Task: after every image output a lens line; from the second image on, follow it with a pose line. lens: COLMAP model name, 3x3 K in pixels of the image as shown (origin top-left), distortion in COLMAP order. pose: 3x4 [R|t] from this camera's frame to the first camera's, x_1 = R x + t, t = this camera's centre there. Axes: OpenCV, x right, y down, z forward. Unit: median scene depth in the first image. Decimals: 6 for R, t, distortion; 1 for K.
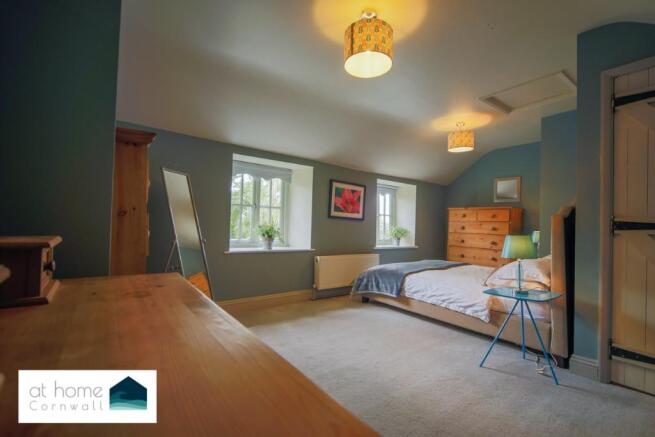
lens RADIAL K [[321.7, 0, 327.5], [0, 321.7, 218.5], [0, 0, 1]] dist [-0.003261, -0.000673]
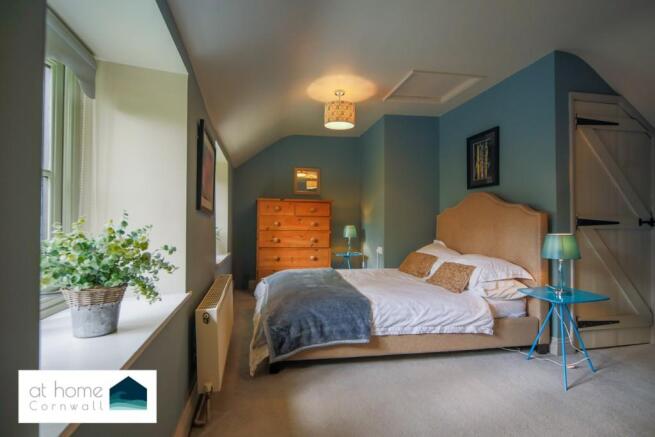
lens RADIAL K [[321.7, 0, 327.5], [0, 321.7, 218.5], [0, 0, 1]] dist [-0.003261, -0.000673]
pose [[0.428170, -0.008955, 0.903654, -0.335732], [-0.013391, 0.999778, 0.016253, 0.000201], [-0.903599, -0.019060, 0.427955, 0.733147]]
